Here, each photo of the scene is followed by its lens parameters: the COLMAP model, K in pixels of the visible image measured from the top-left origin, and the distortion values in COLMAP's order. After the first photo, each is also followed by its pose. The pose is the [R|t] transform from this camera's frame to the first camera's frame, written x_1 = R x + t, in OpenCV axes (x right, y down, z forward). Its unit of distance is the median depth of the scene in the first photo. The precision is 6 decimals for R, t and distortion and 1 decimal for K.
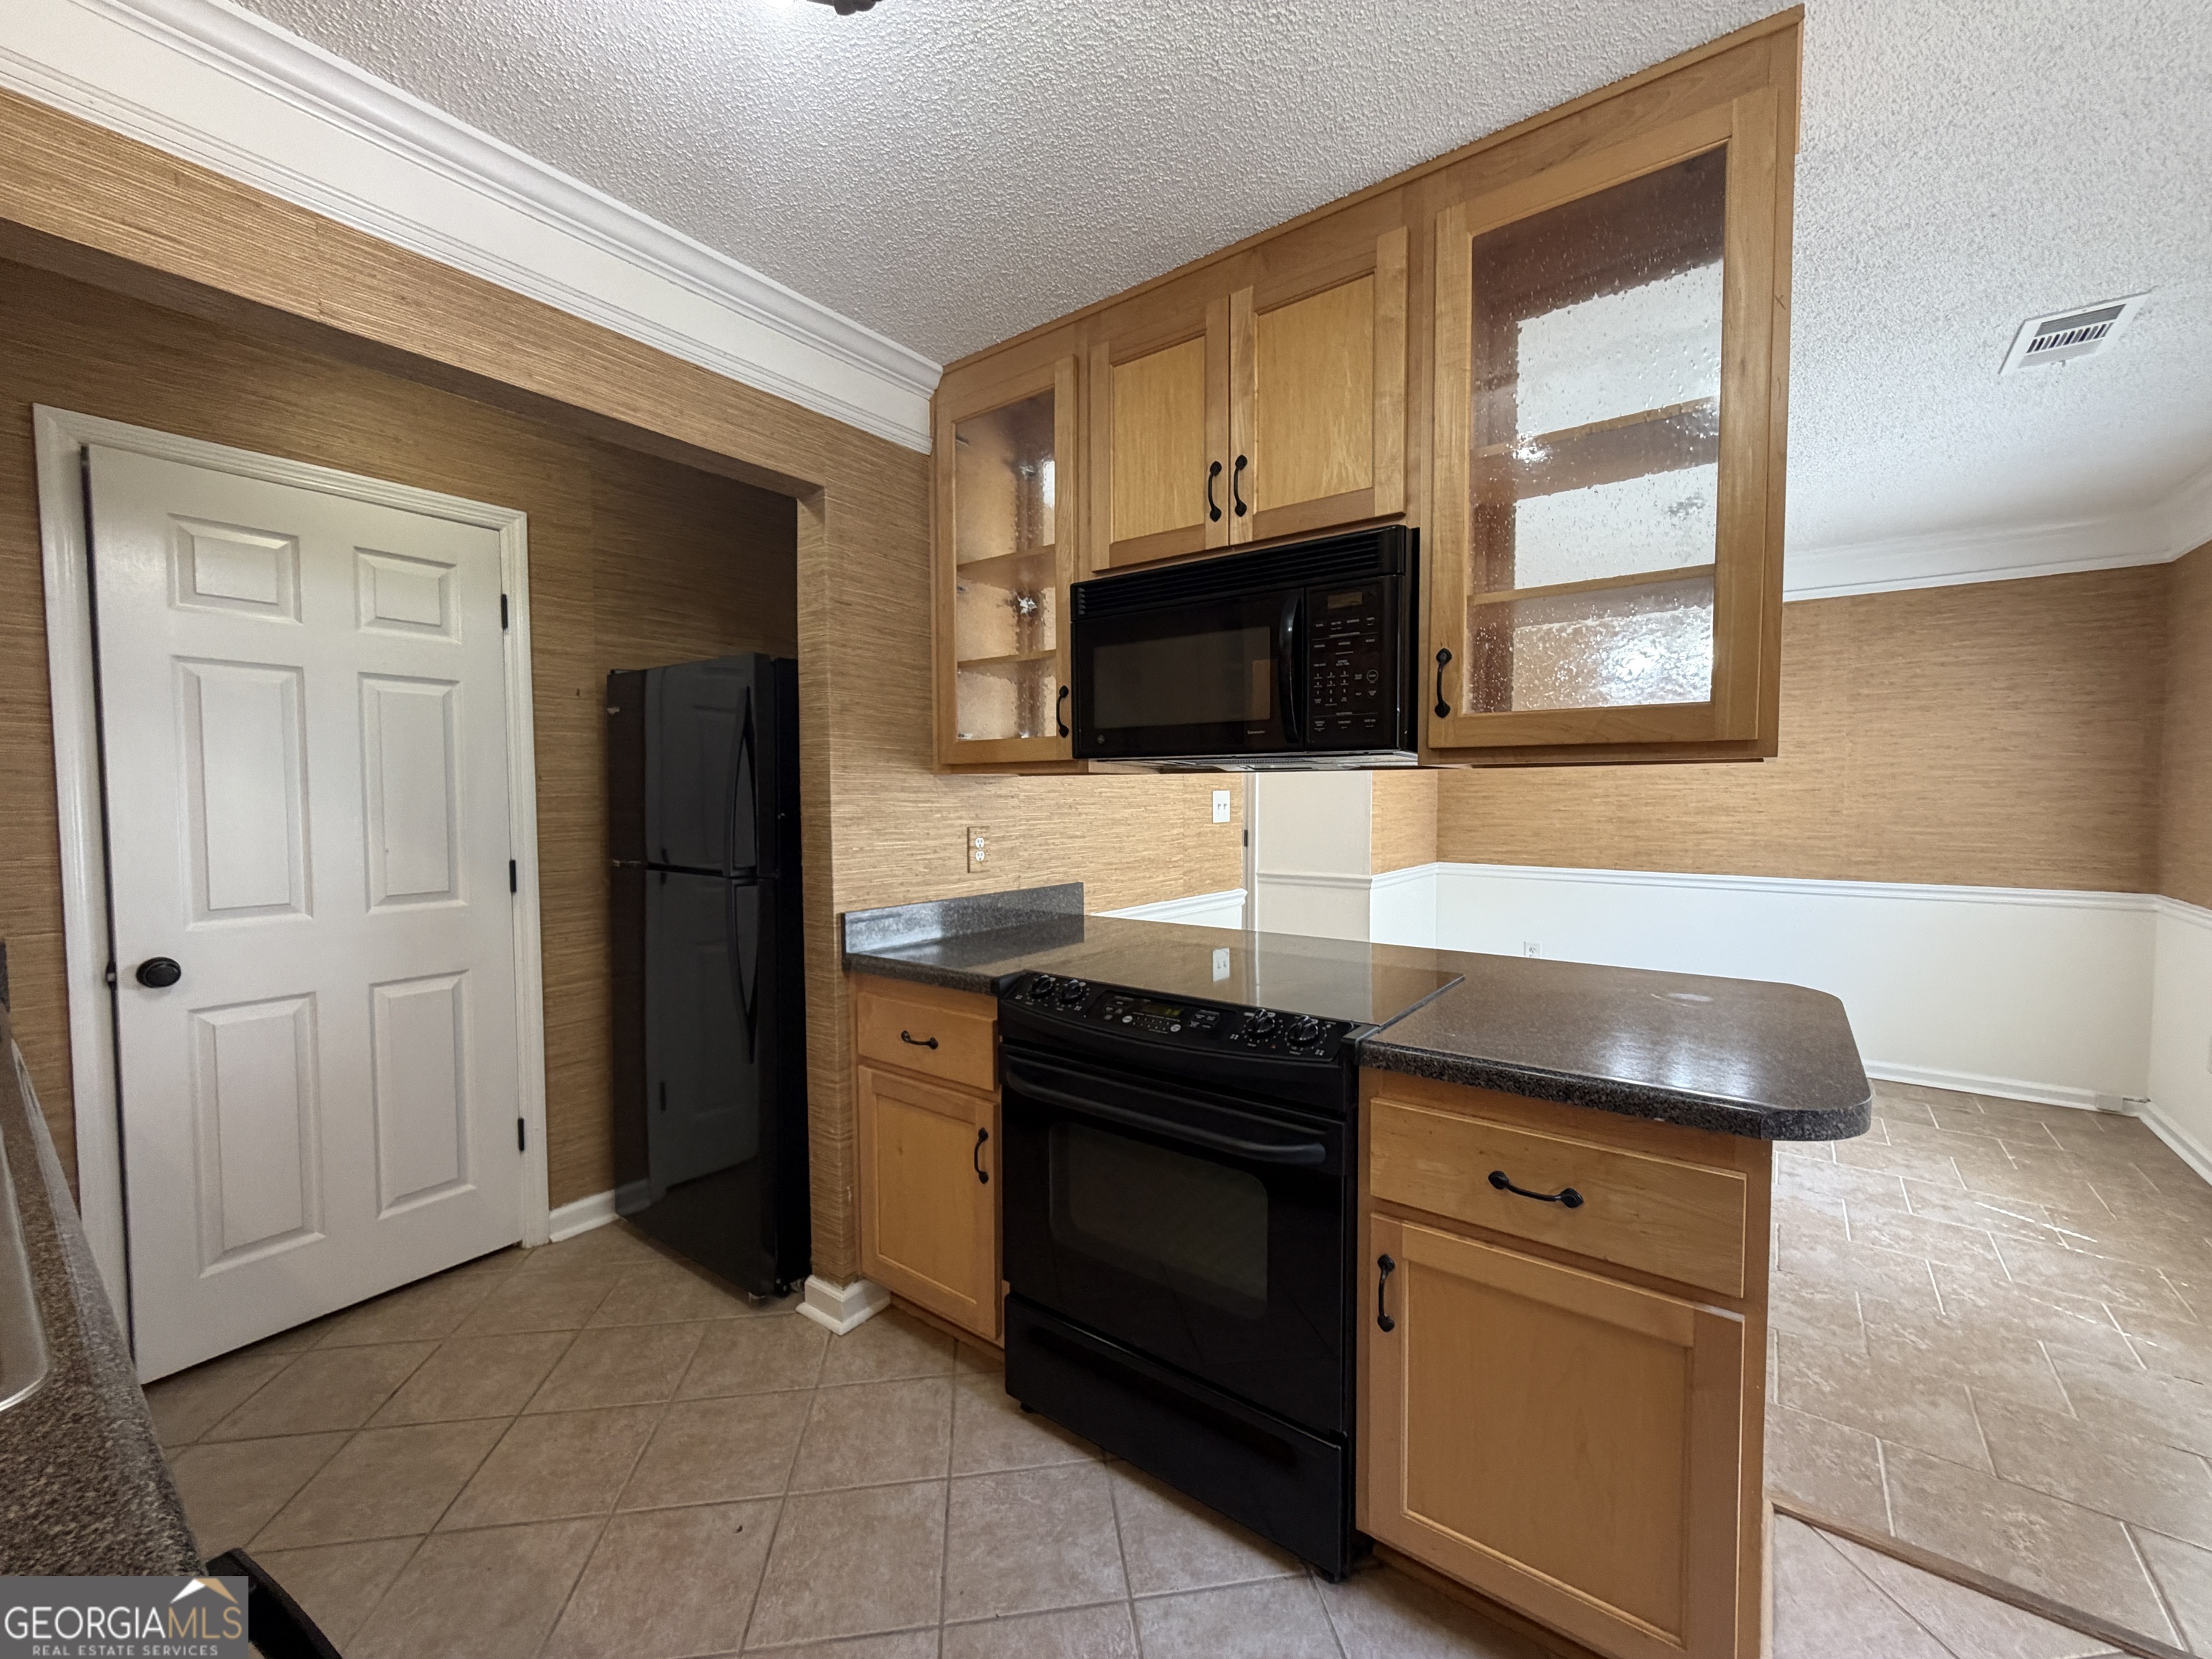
lens RADIAL K [[881.0, 0, 1106.2], [0, 881.0, 829.3], [0, 0, 1]] dist [-0.002143, 0.000273]
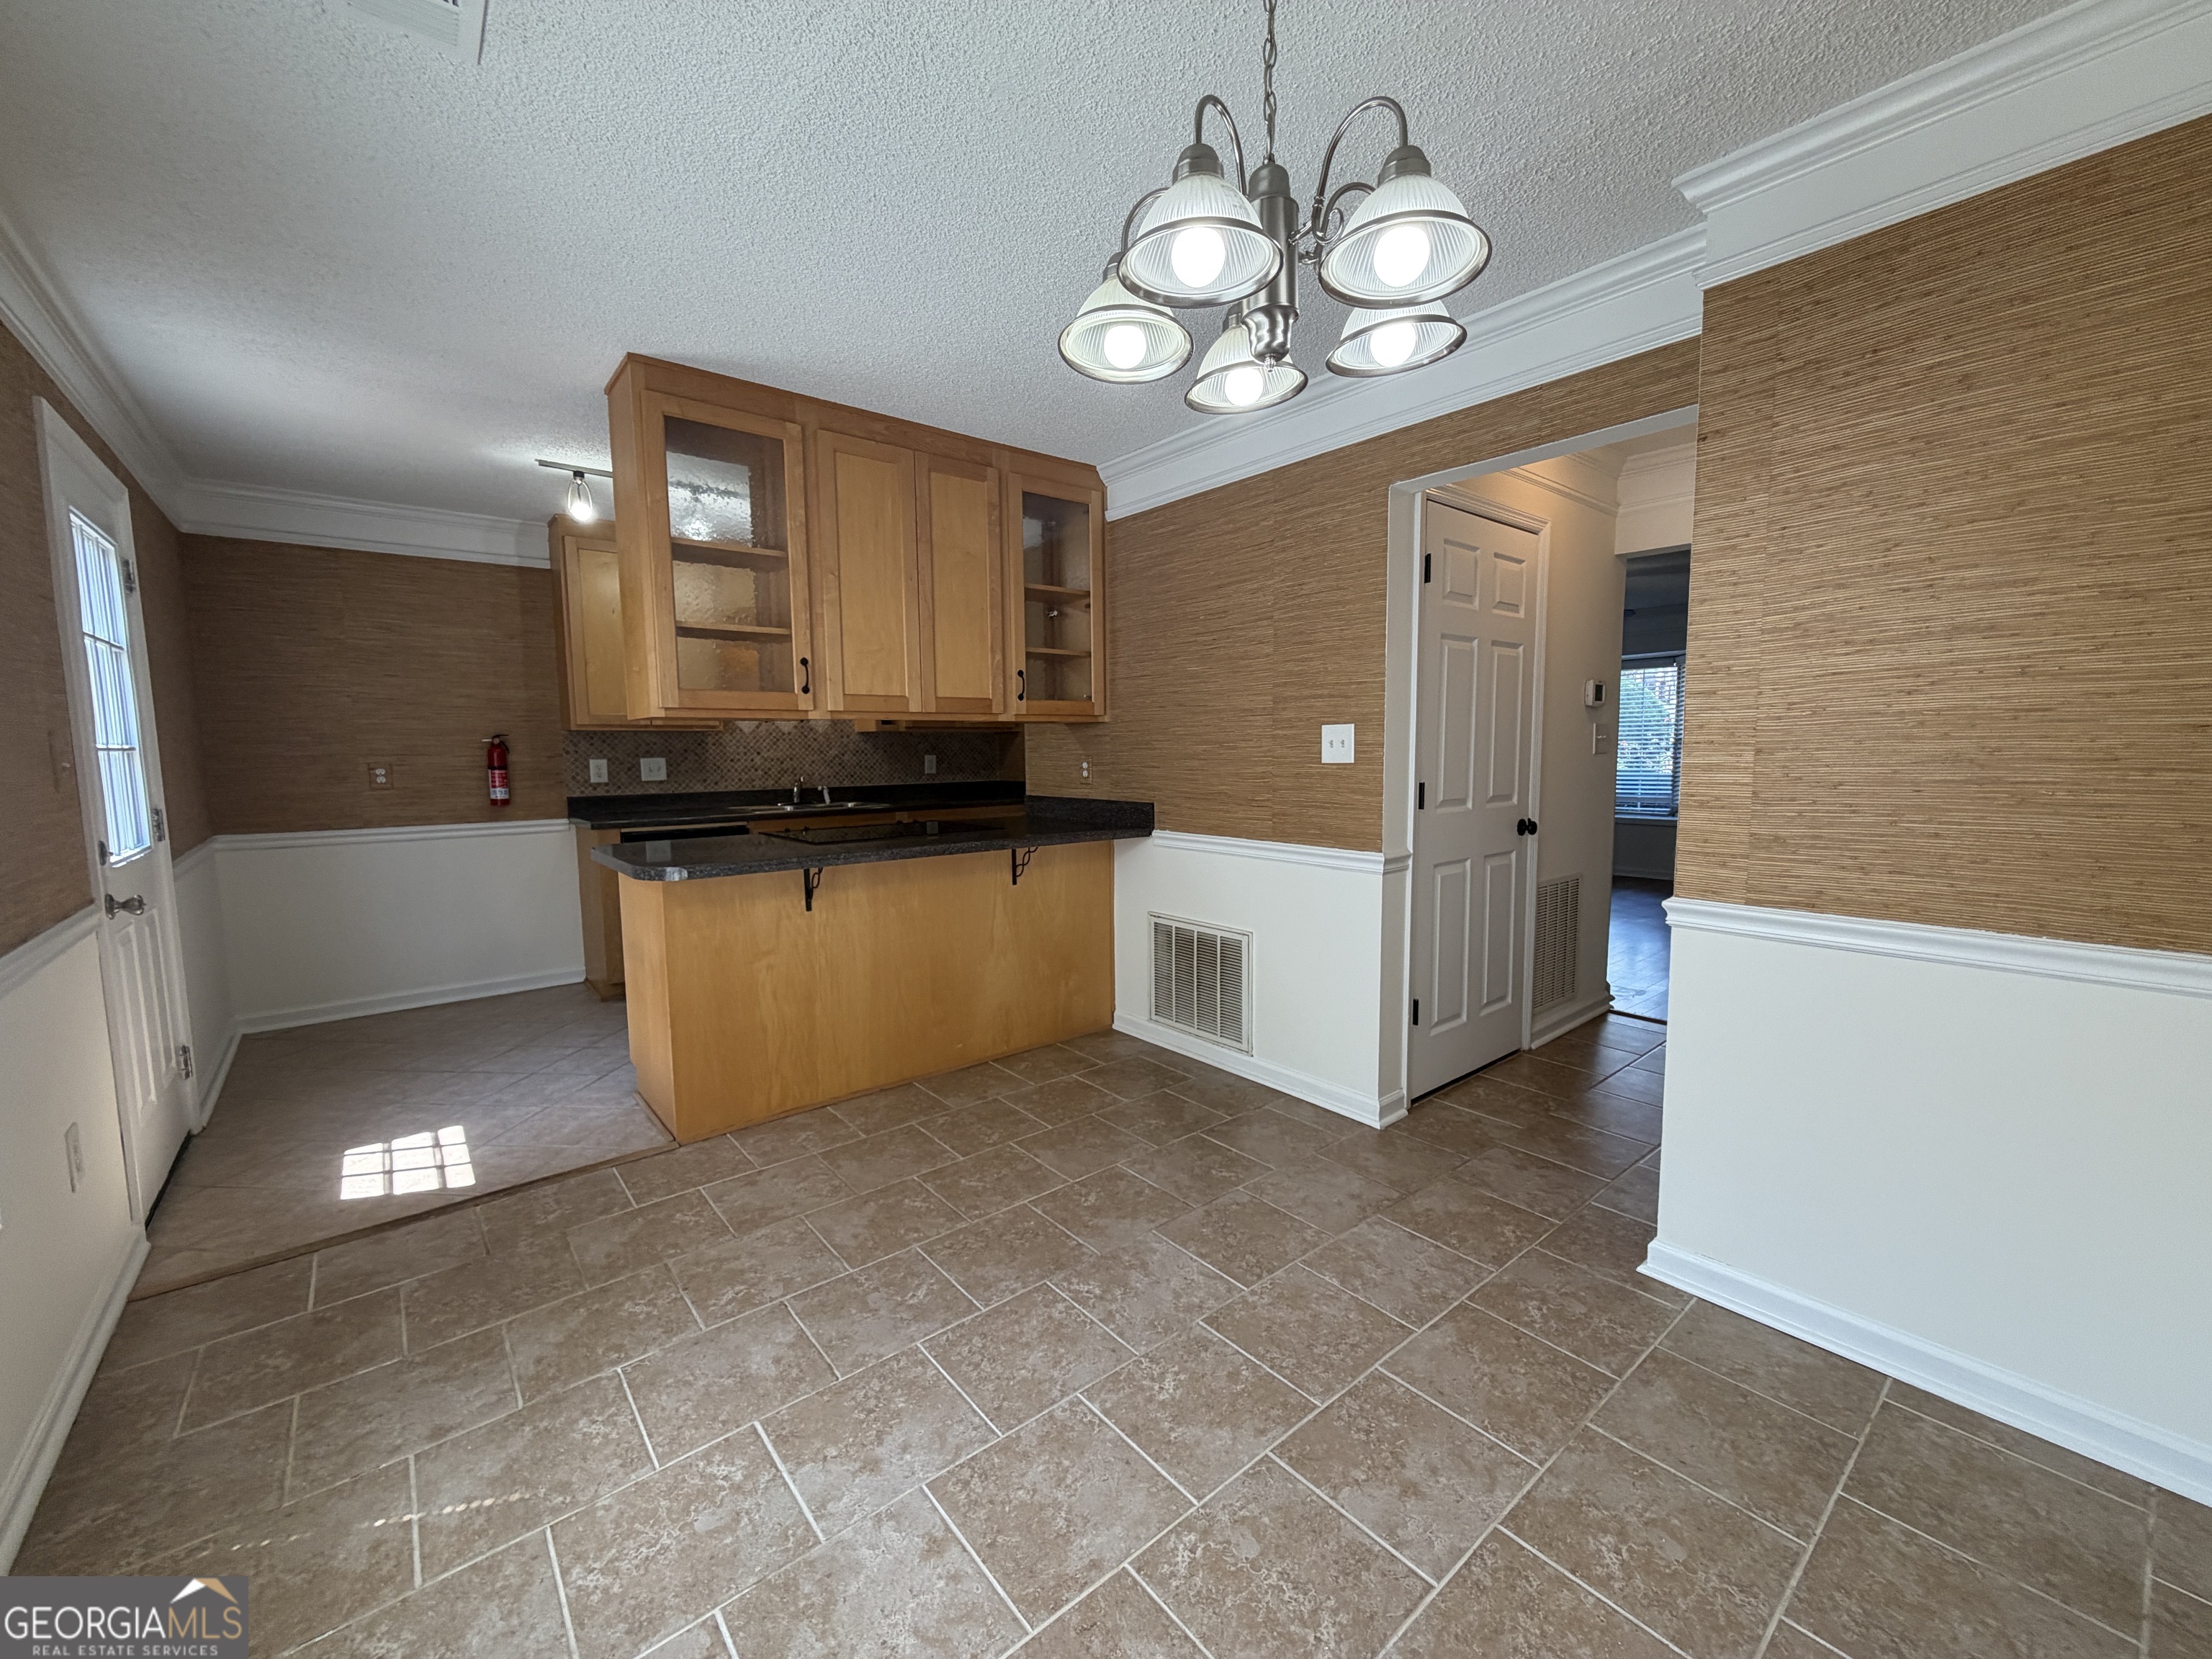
lens RADIAL K [[881.0, 0, 1100.1], [0, 881.0, 830.3], [0, 0, 1]] dist [-0.002143, 0.000273]
pose [[-0.234236, 0.099341, -0.967091, 1.642549], [-0.027232, 0.993705, 0.108671, -0.048811], [0.971798, 0.051790, -0.230056, 1.650961]]
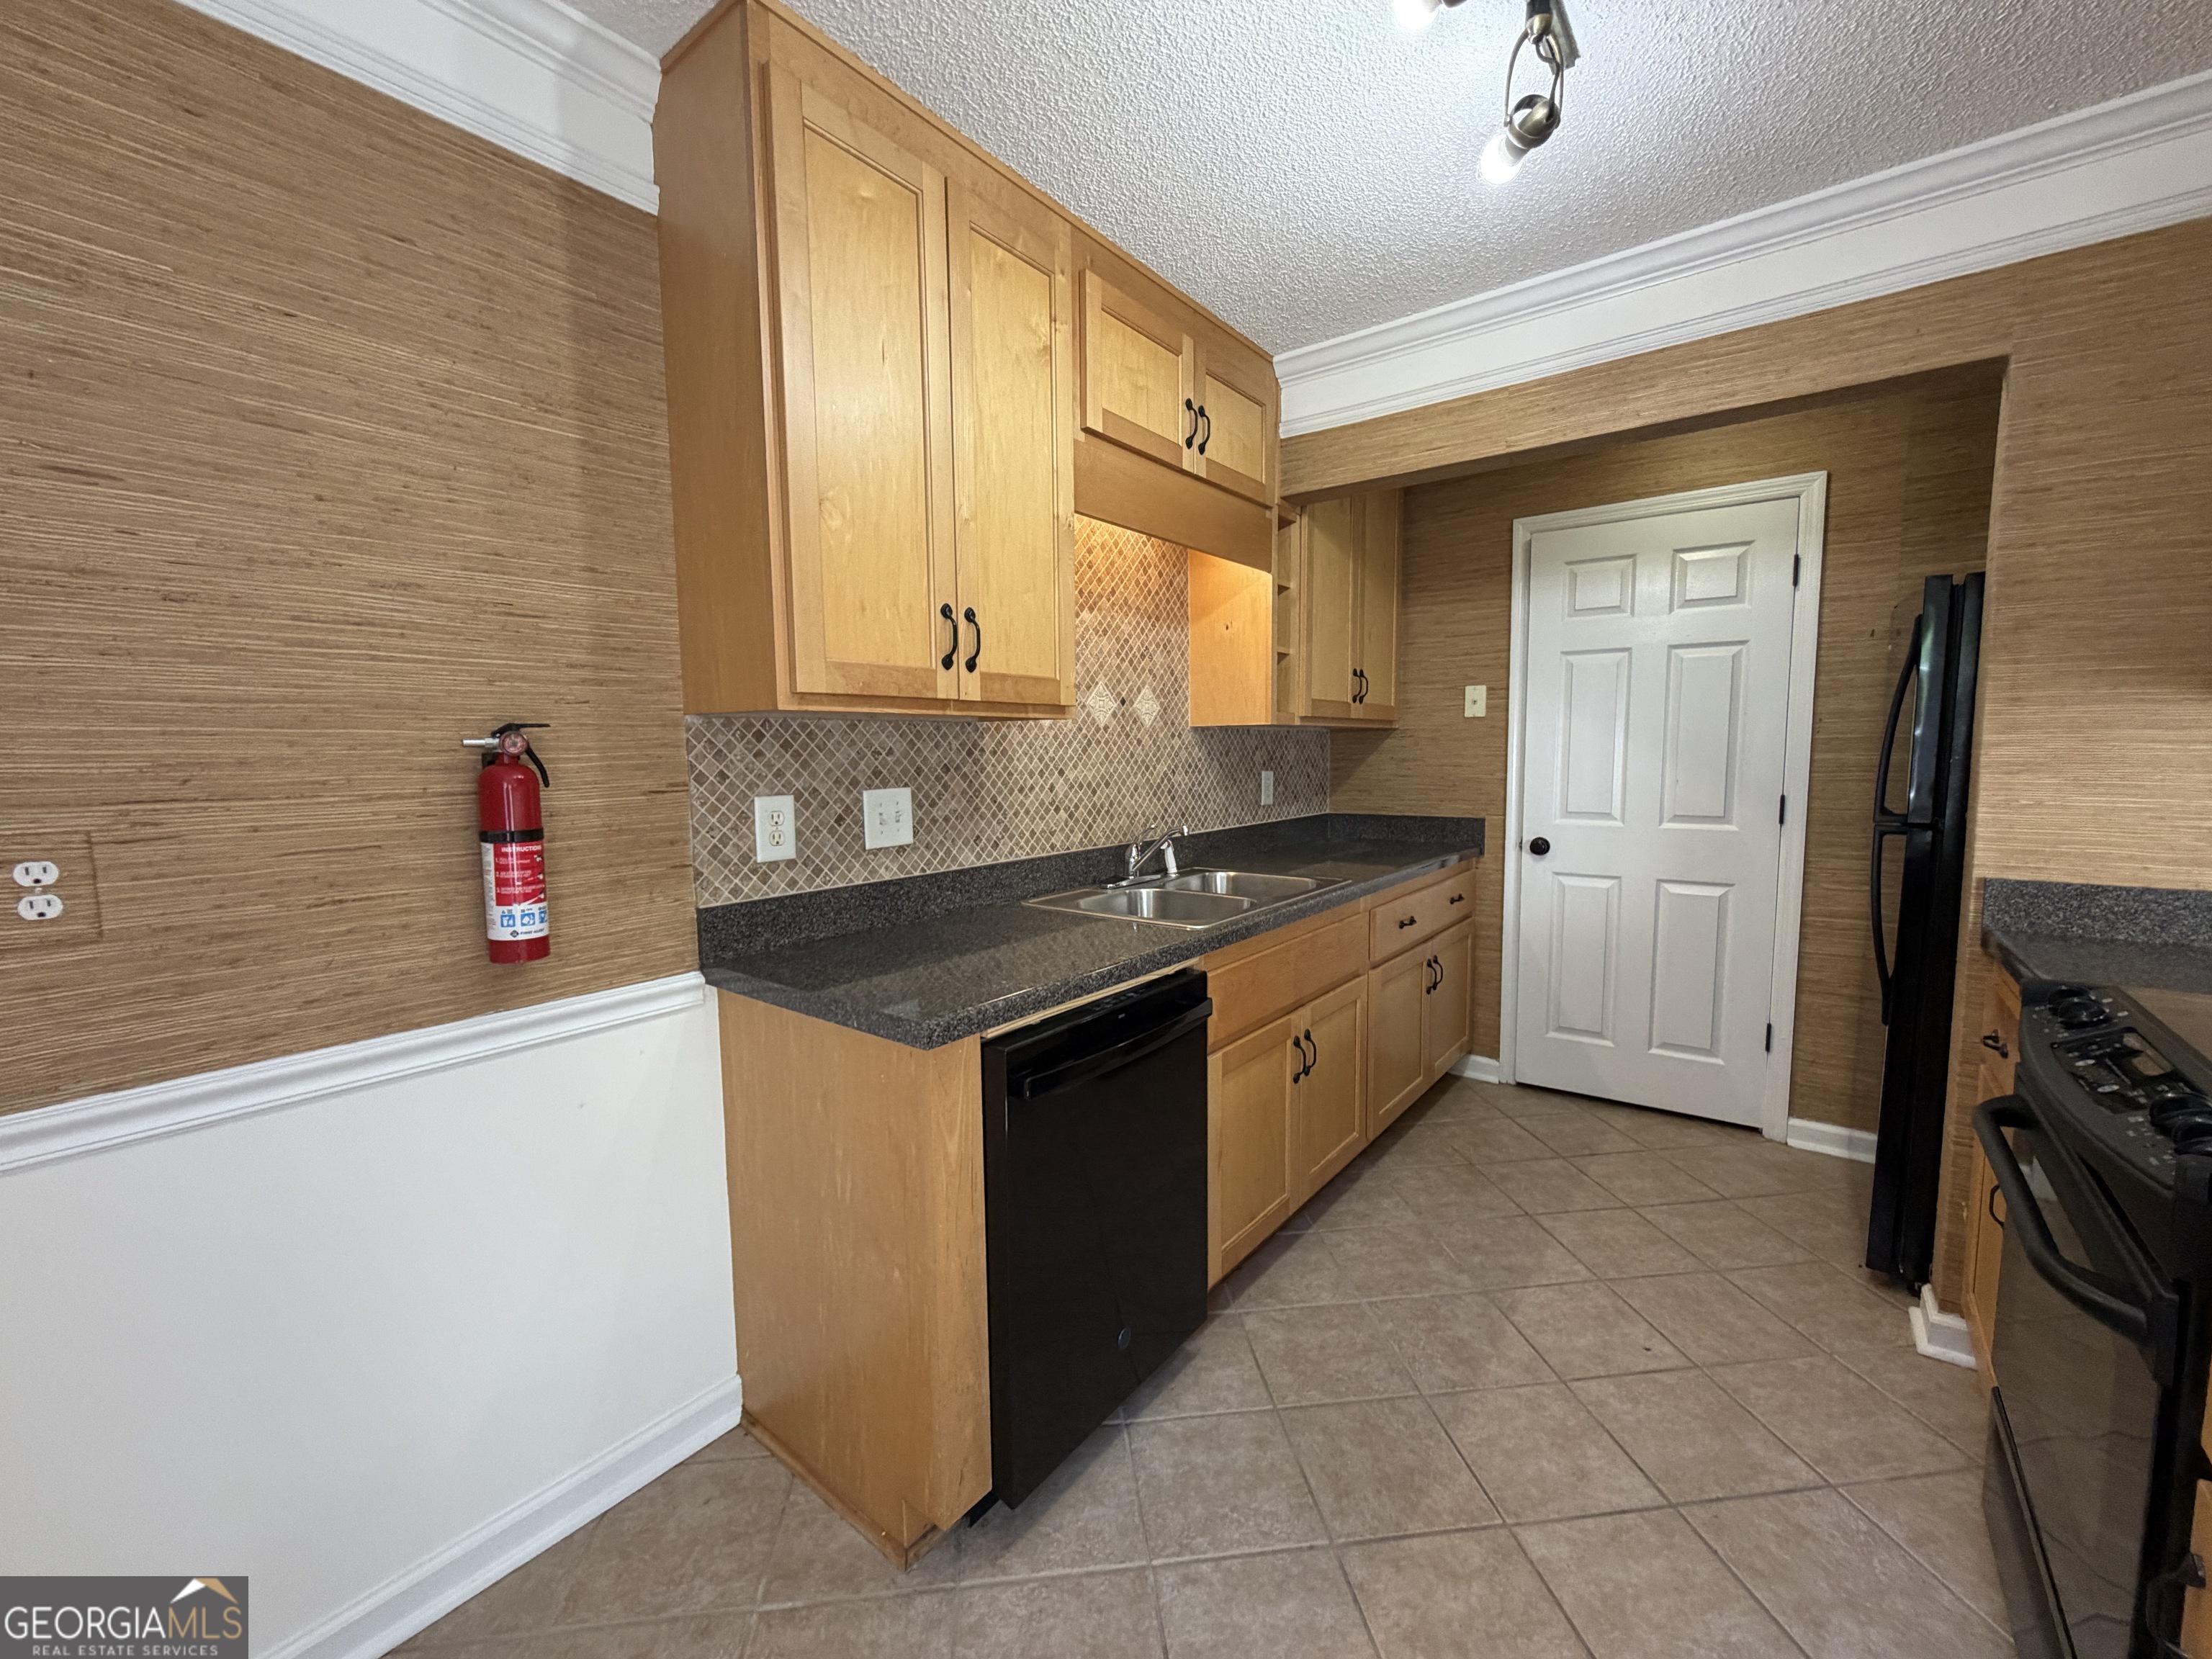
lens RADIAL K [[881.0, 0, 1107.4], [0, 881.0, 828.9], [0, 0, 1]] dist [-0.002143, 0.000273]
pose [[-0.023042, 0.096238, -0.995092, 0.540643], [-0.029360, 0.994861, 0.096896, -0.006634], [0.999303, 0.031448, -0.020098, 0.193894]]
